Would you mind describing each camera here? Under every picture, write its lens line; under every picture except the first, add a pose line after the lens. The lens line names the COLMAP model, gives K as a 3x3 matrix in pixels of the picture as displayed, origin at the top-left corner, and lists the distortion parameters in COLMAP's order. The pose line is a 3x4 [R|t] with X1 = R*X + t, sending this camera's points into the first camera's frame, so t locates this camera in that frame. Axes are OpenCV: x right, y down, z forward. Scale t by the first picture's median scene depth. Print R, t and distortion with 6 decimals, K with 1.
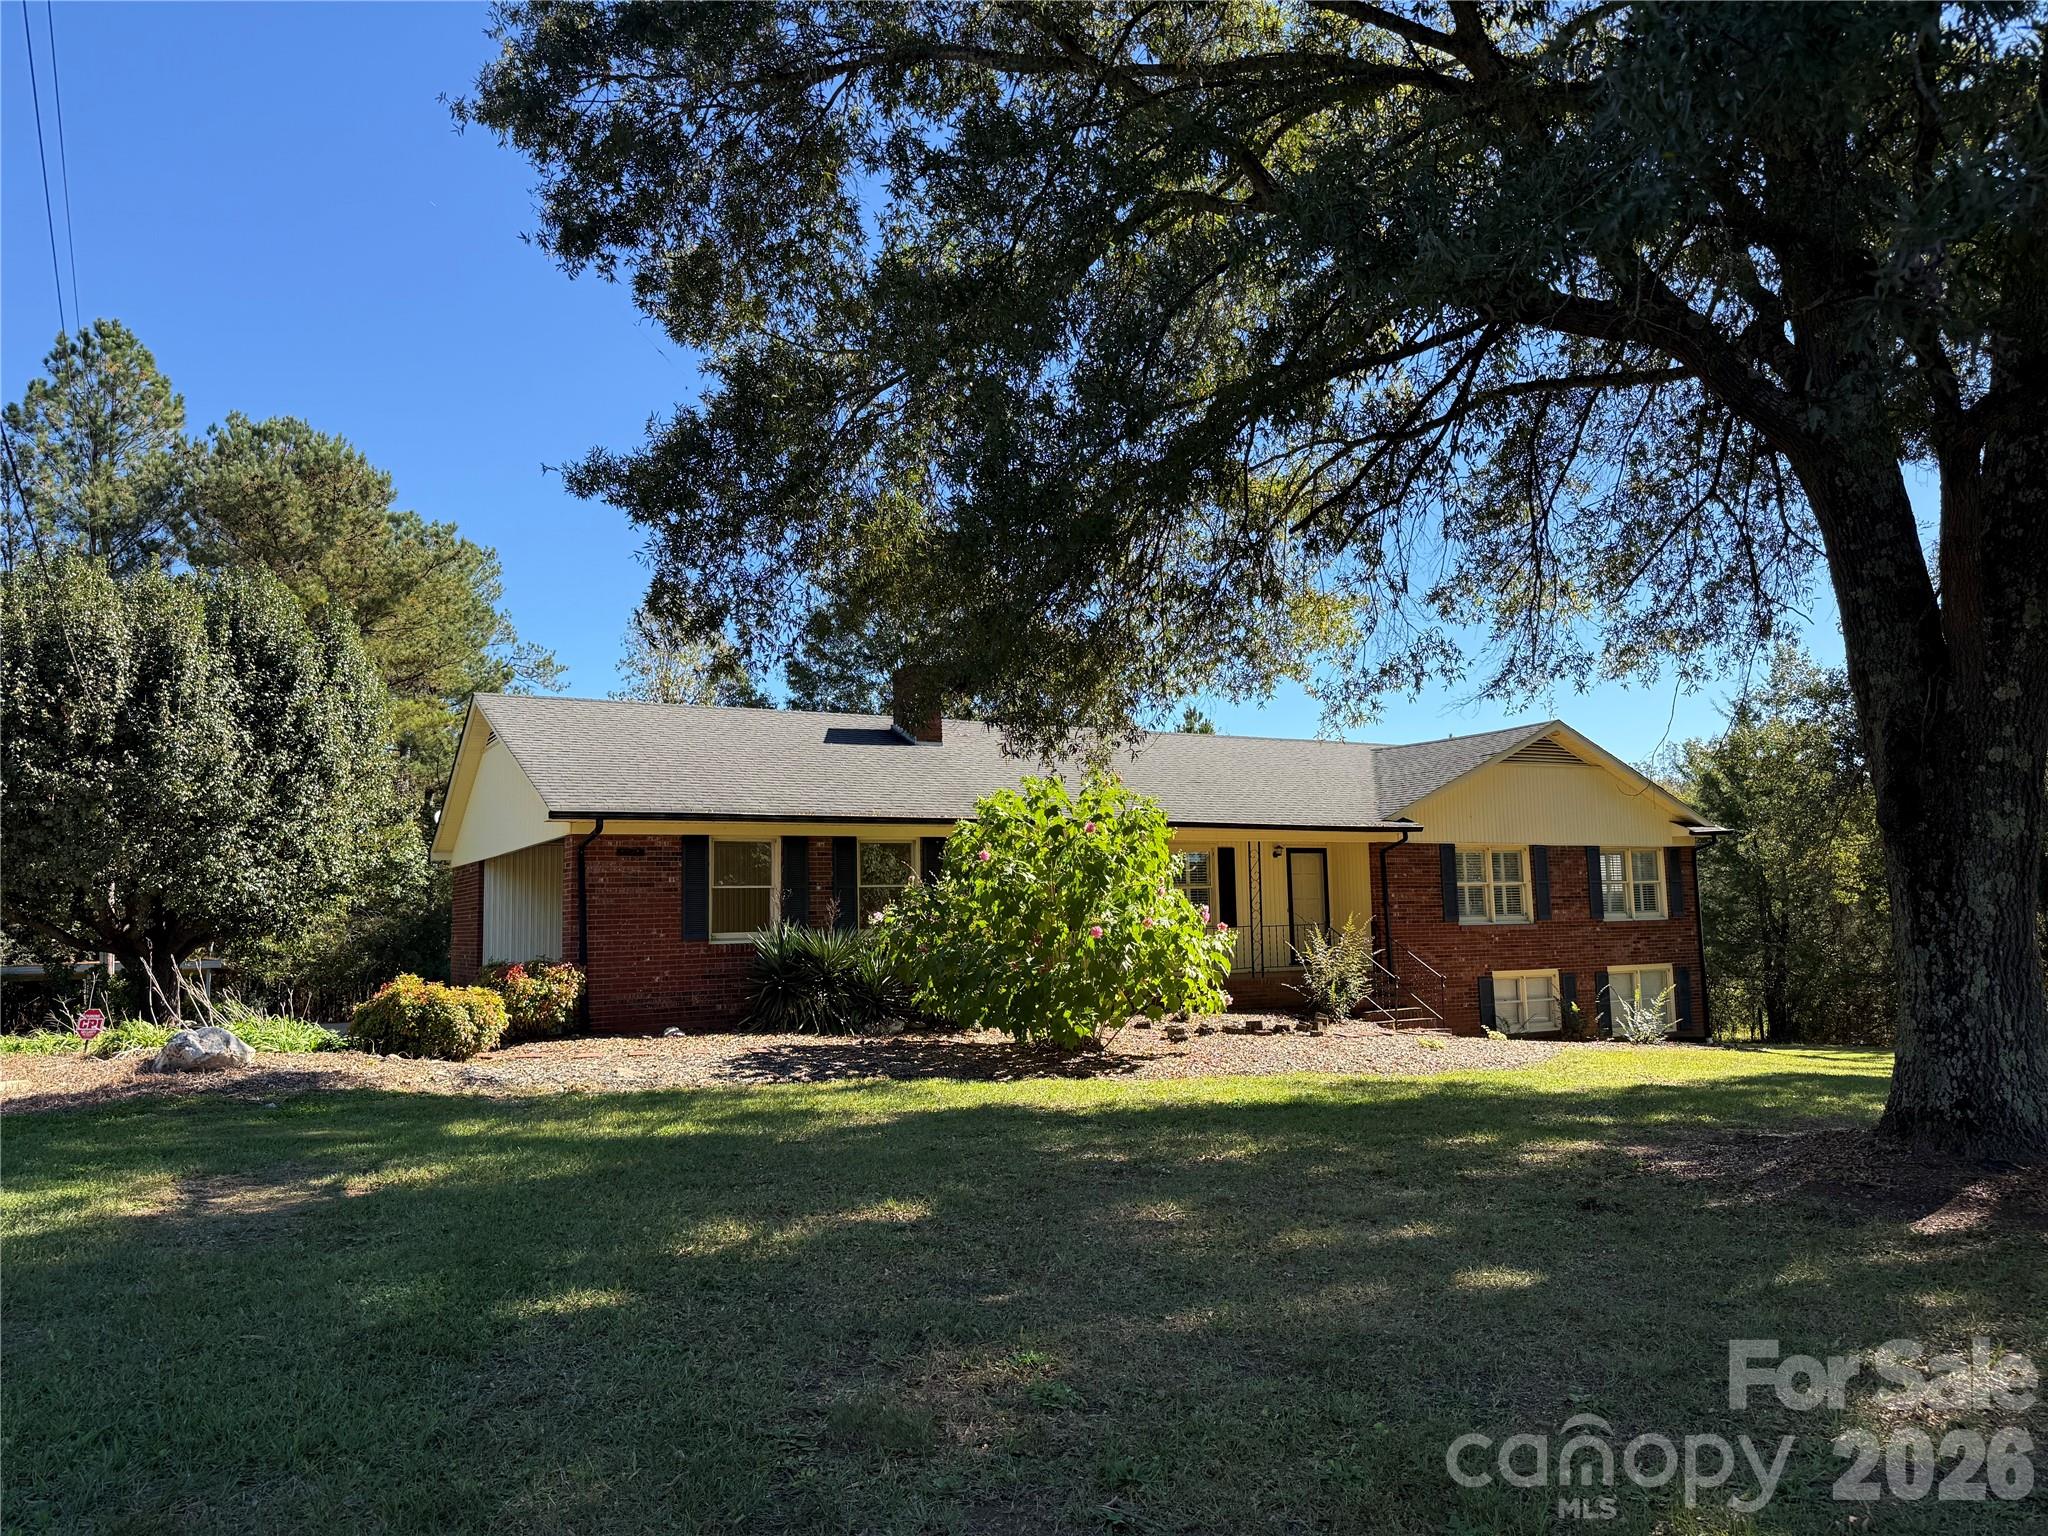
lens RADIAL K [[1420.0, 0, 1036.0], [0, 1420.0, 777.9], [0, 0, 1]] dist [0.153132, -0.265517]
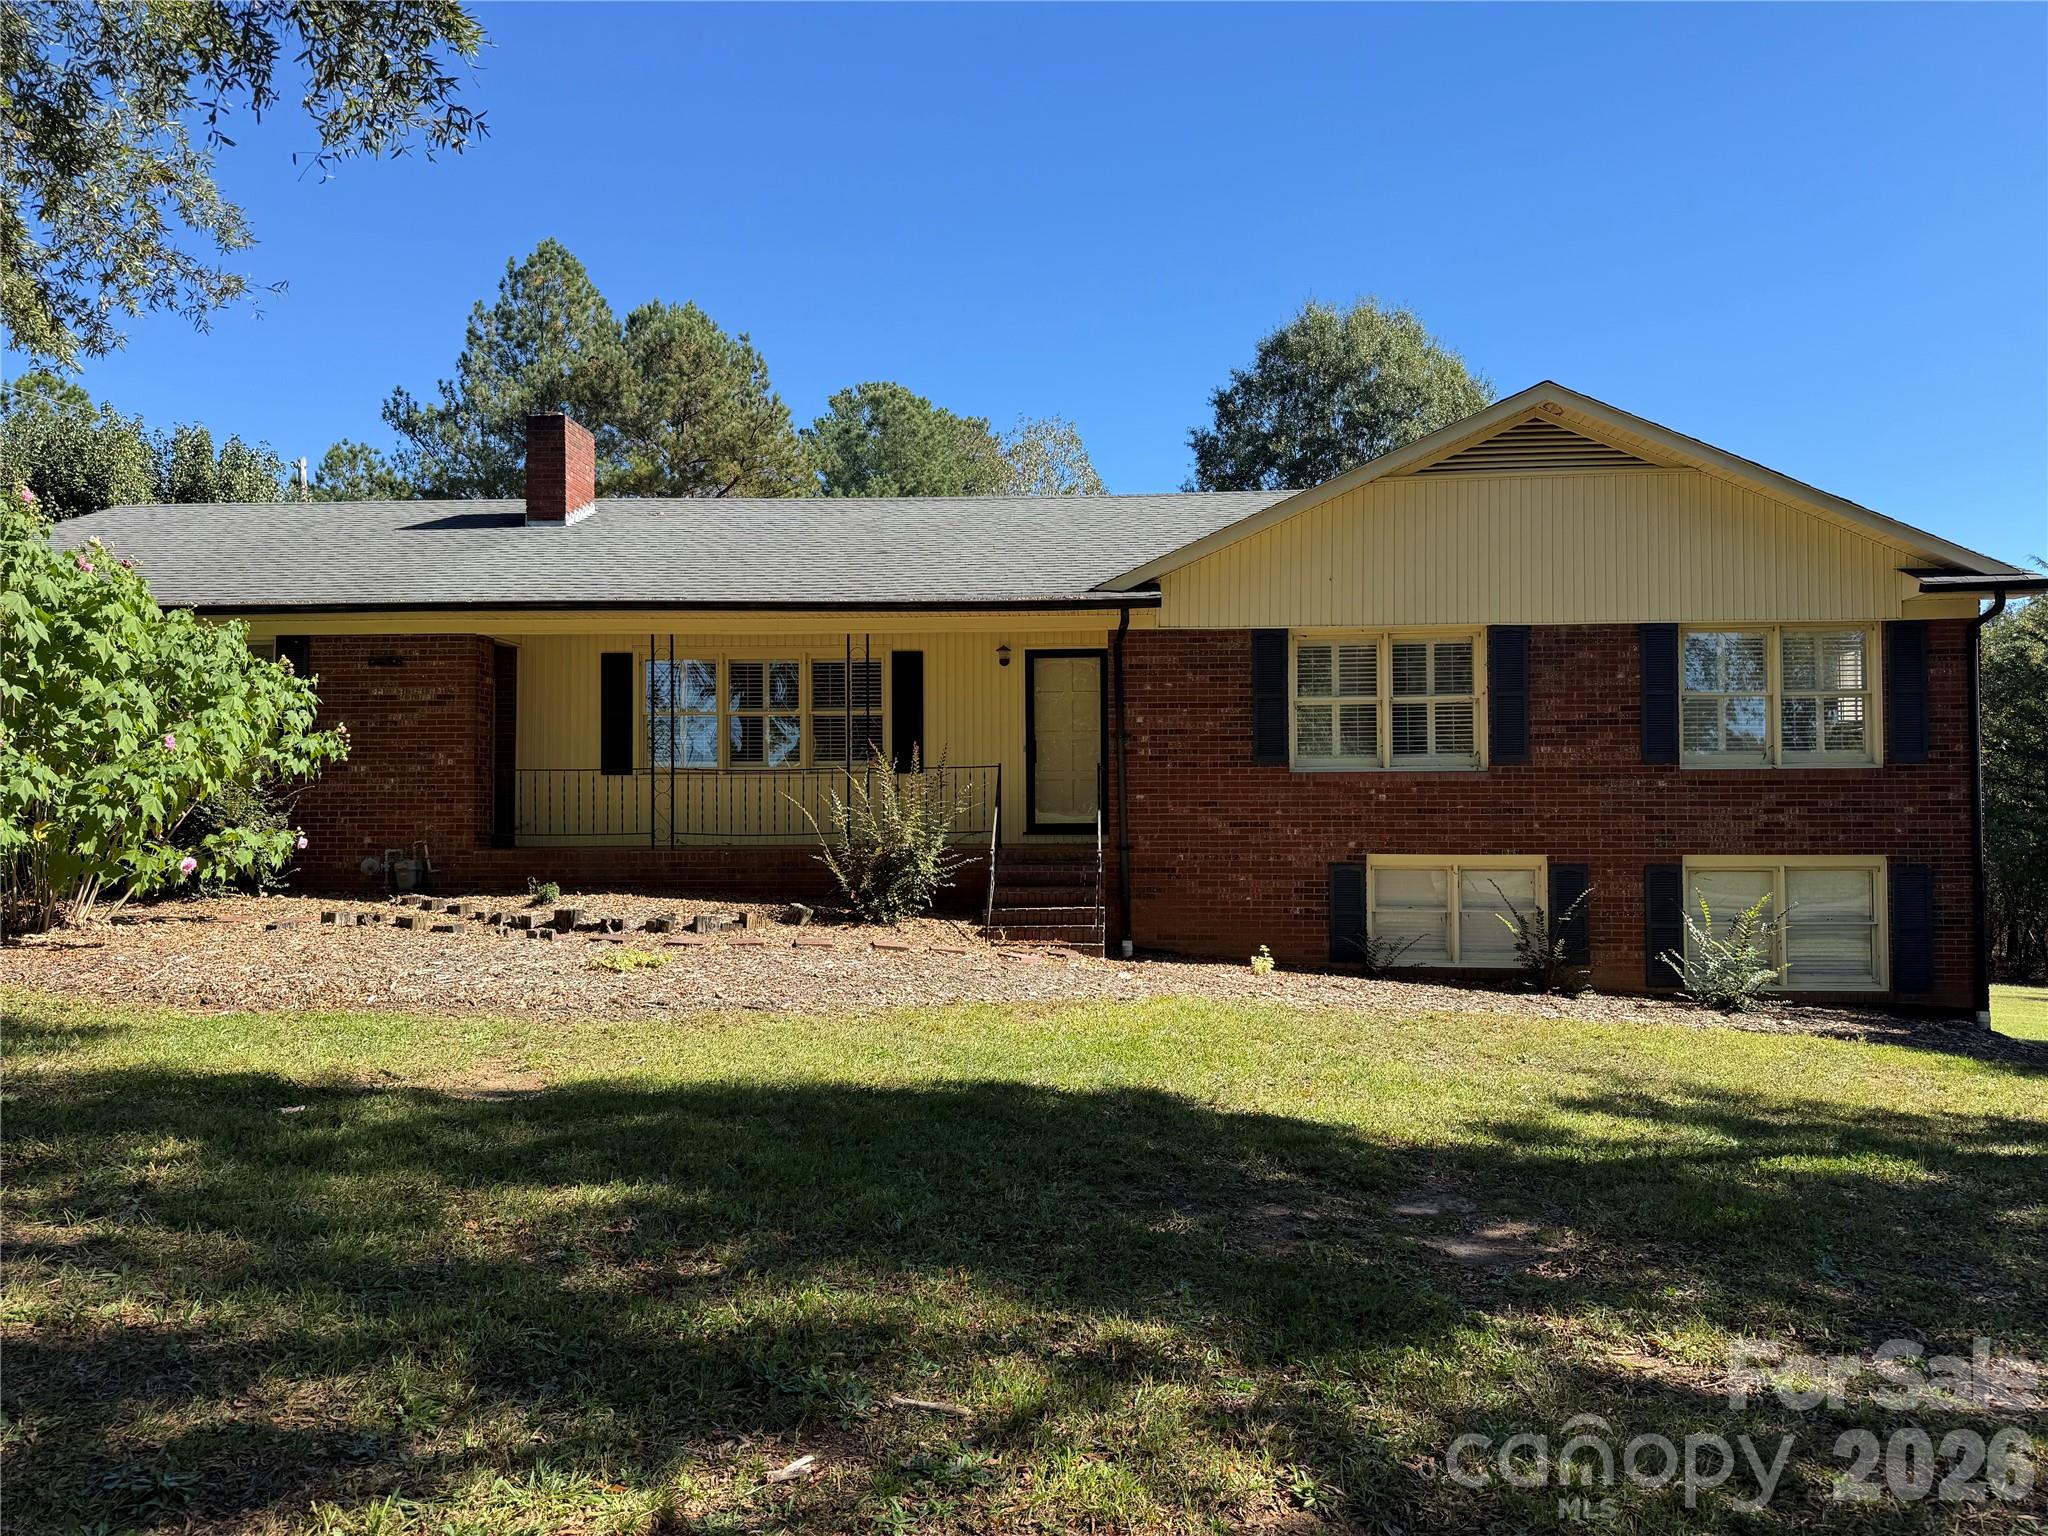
lens RADIAL K [[1420.0, 0, 1036.0], [0, 1420.0, 777.9], [0, 0, 1]] dist [0.153132, -0.265517]
pose [[0.836947, 0.004052, -0.547269, 0.507635], [0.038903, 0.997003, 0.066876, 0.061519], [0.545900, -0.077262, 0.834281, 0.461106]]
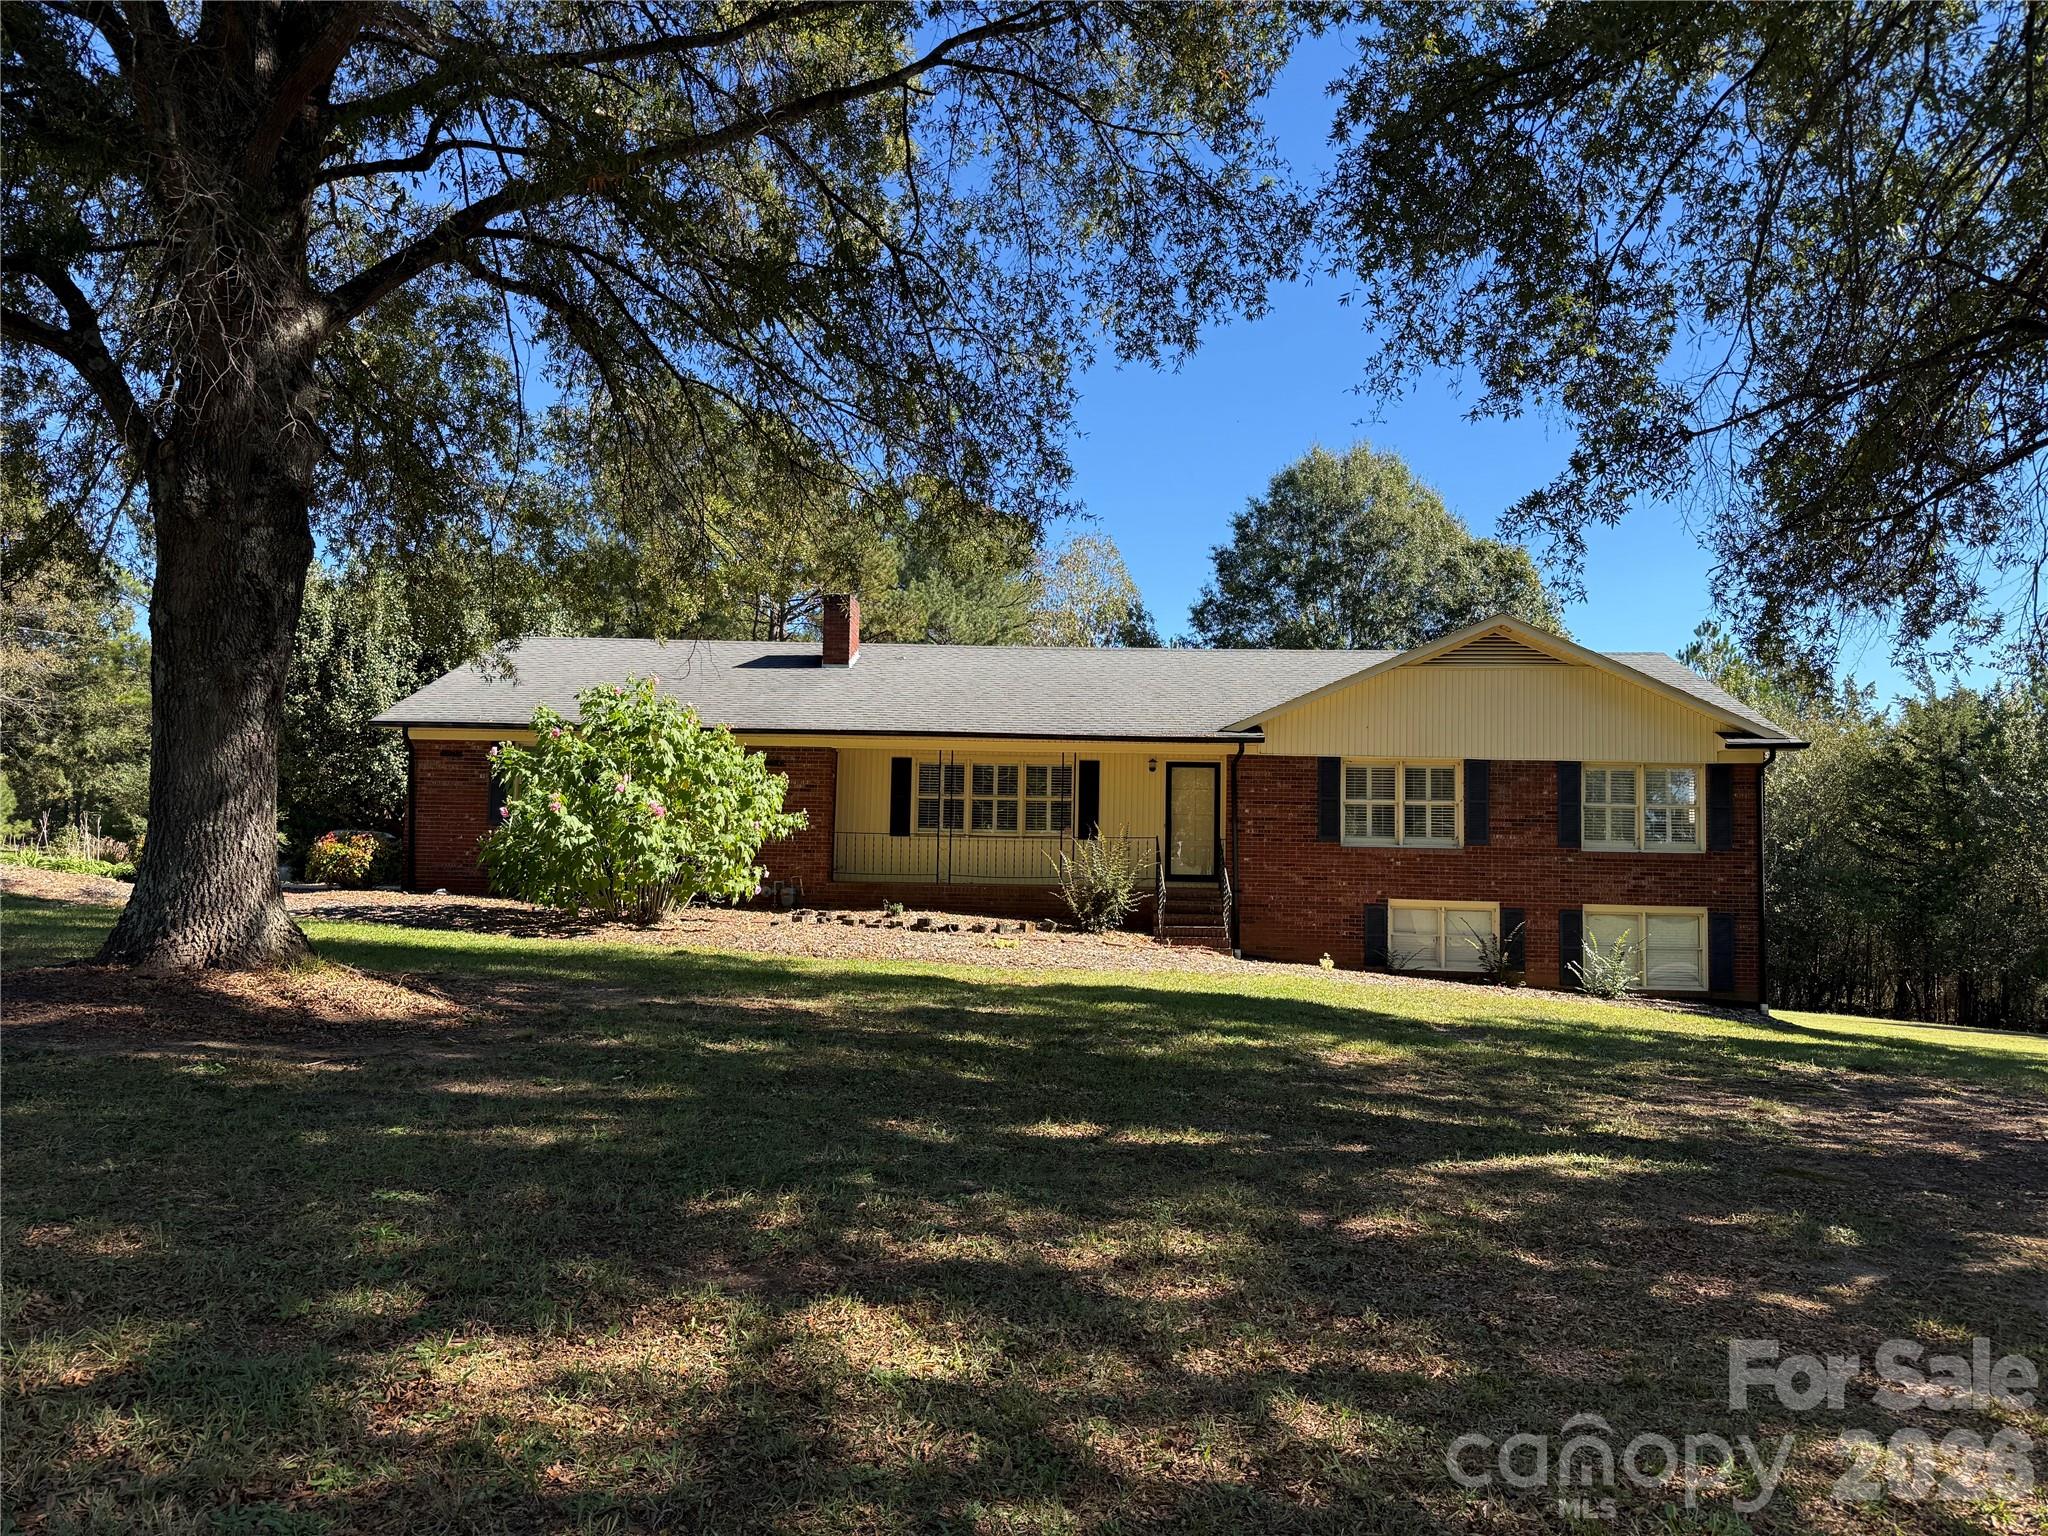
lens RADIAL K [[1420.0, 0, 1036.0], [0, 1420.0, 777.9], [0, 0, 1]] dist [0.153132, -0.265517]
pose [[0.848372, 0.005734, -0.529370, 0.596473], [0.013552, 0.999378, 0.032543, 0.026130], [0.529228, -0.034783, 0.847767, 0.125022]]
